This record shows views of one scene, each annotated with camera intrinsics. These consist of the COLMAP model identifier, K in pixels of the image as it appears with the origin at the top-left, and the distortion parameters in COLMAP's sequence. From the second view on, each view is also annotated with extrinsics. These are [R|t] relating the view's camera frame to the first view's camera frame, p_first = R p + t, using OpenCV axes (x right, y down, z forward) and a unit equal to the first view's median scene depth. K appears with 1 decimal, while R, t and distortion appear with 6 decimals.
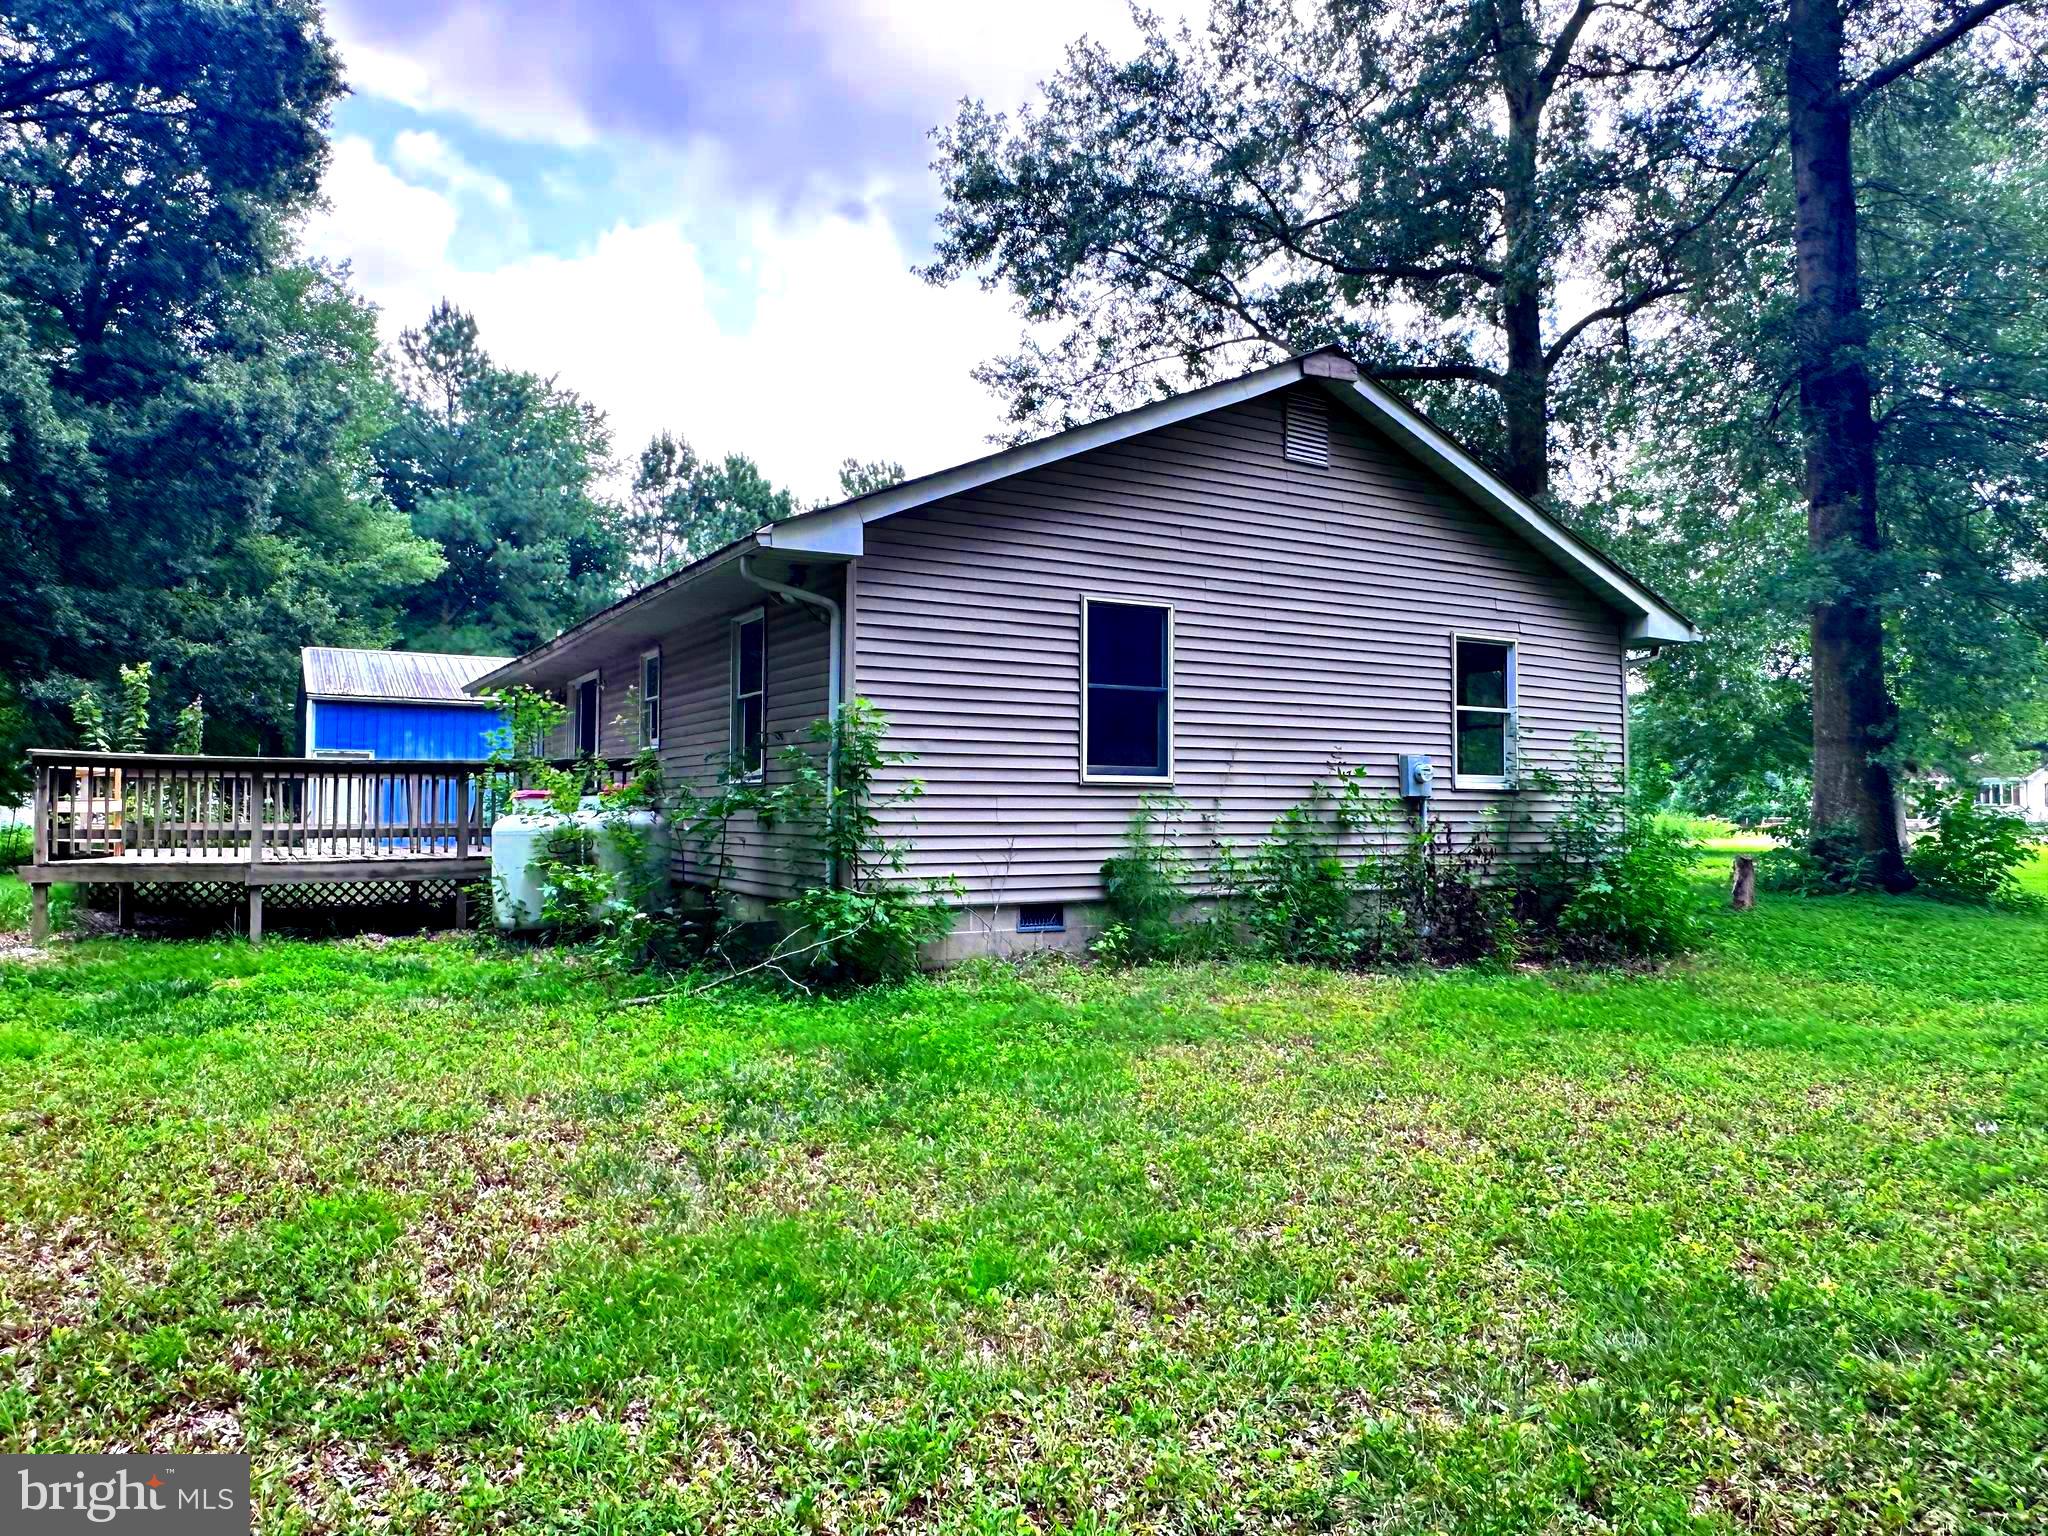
lens RADIAL K [[1396.5, 0, 1024.9], [0, 1396.5, 769.8], [0, 0, 1]] dist [-0.001989, -0.000436]
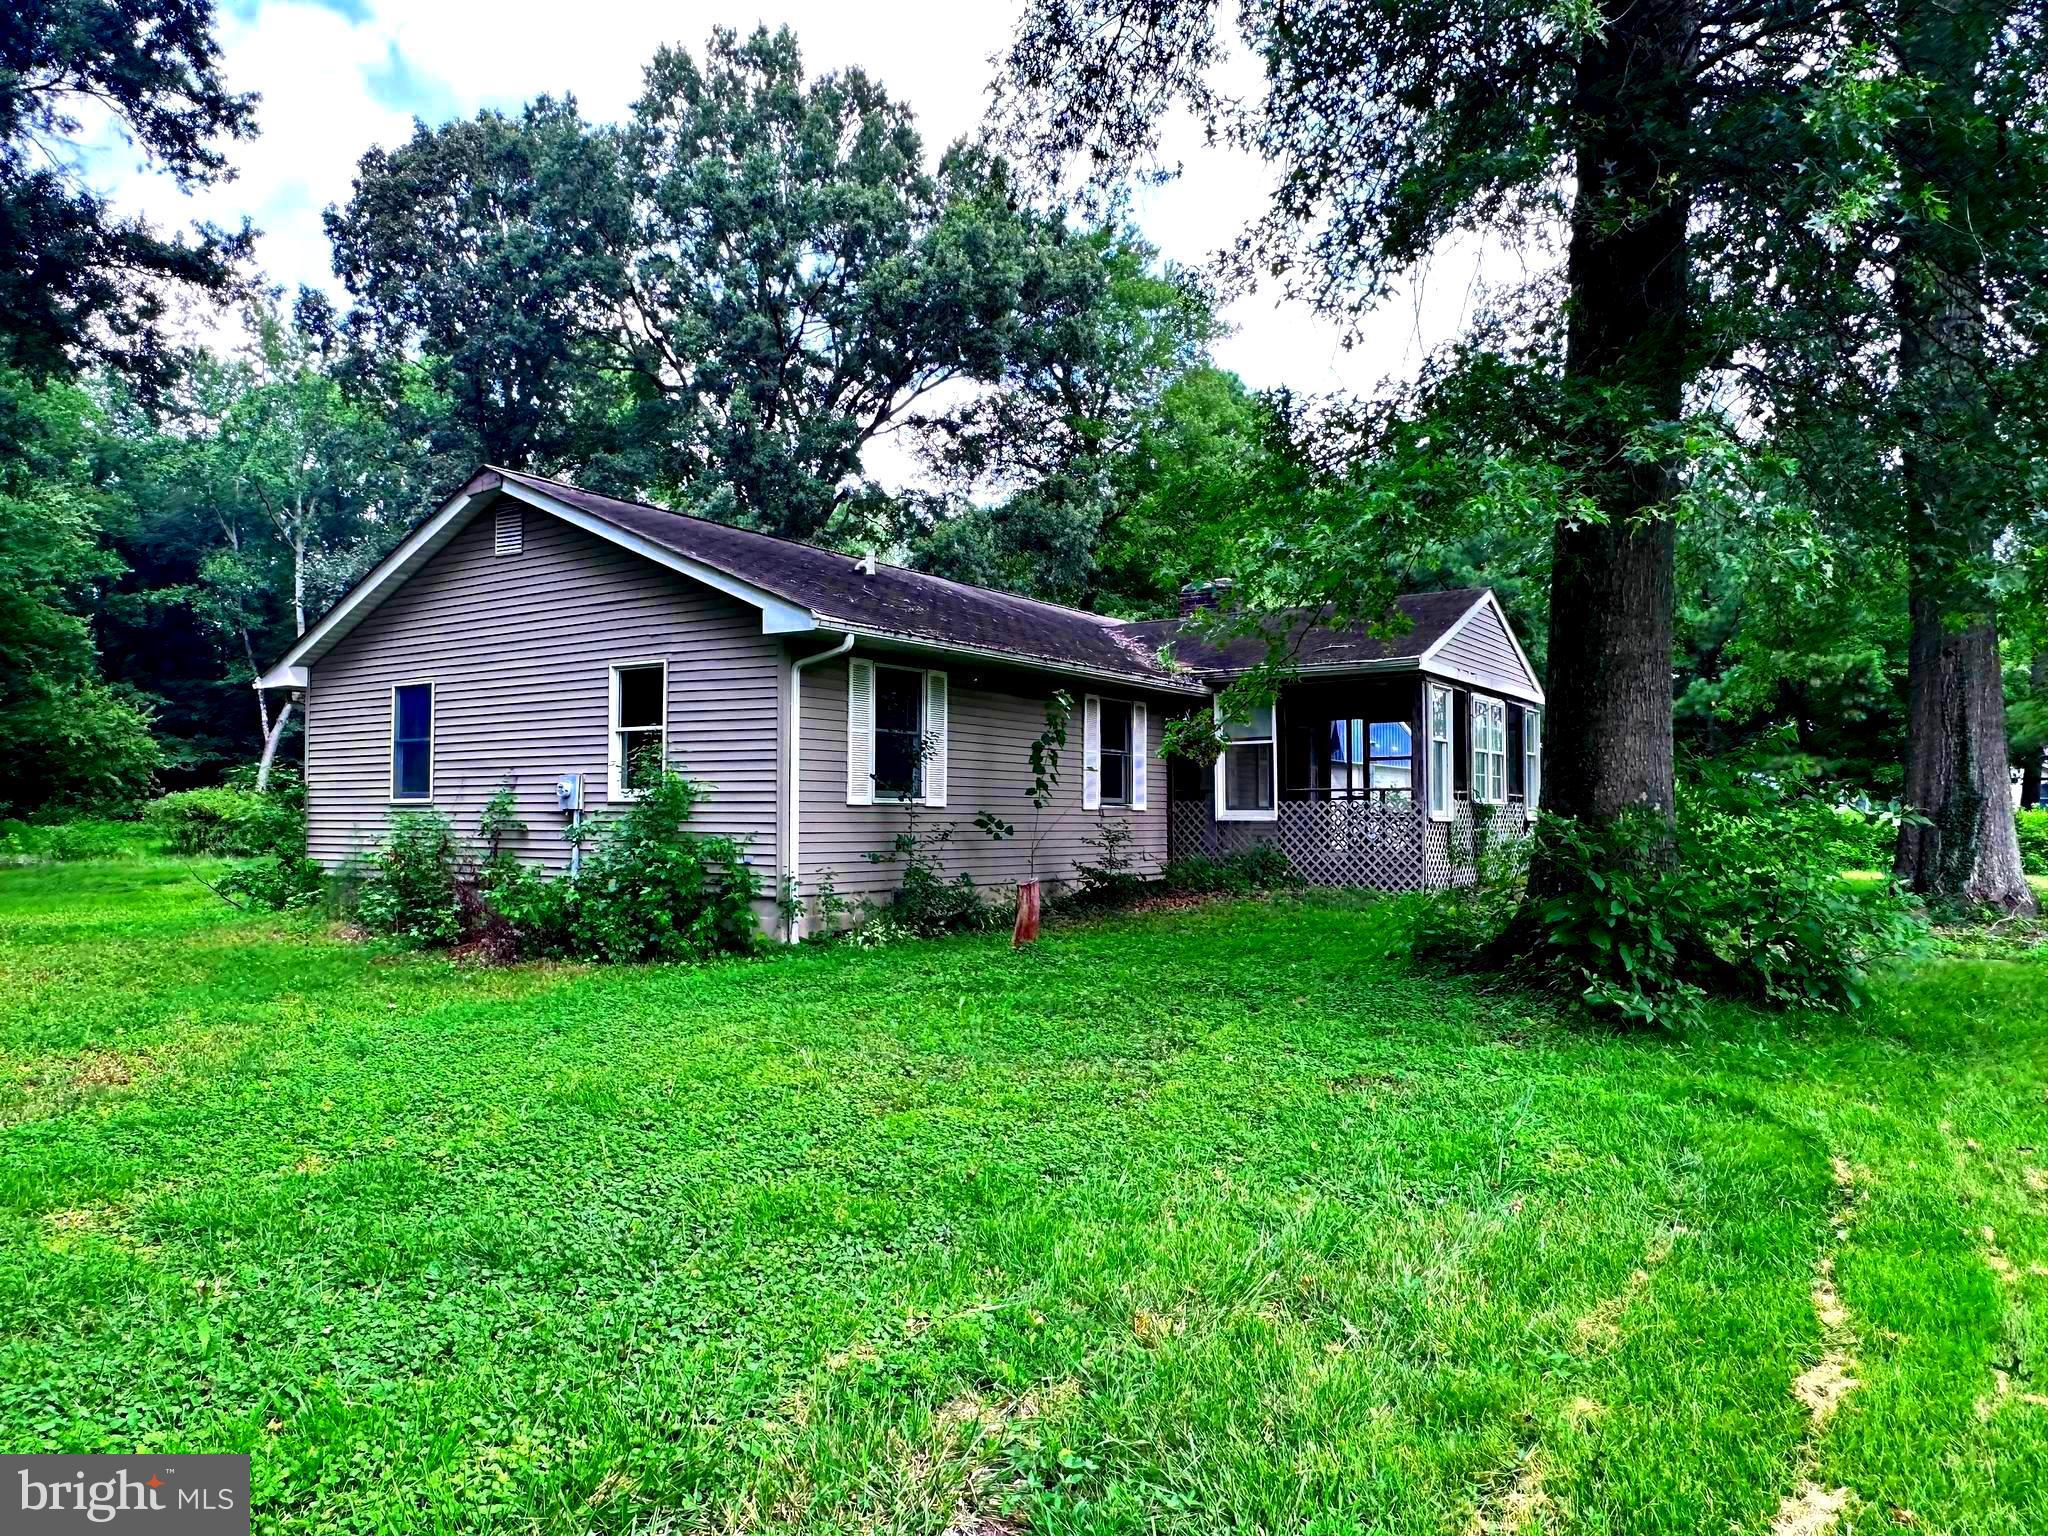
lens RADIAL K [[1396.5, 0, 1022.6], [0, 1396.5, 772.8], [0, 0, 1]] dist [-0.001989, -0.000436]
pose [[0.411942, -0.024511, -0.910880, 1.573791], [0.028438, 0.999497, -0.014035, 0.015160], [0.910766, -0.020122, 0.412432, 0.897953]]
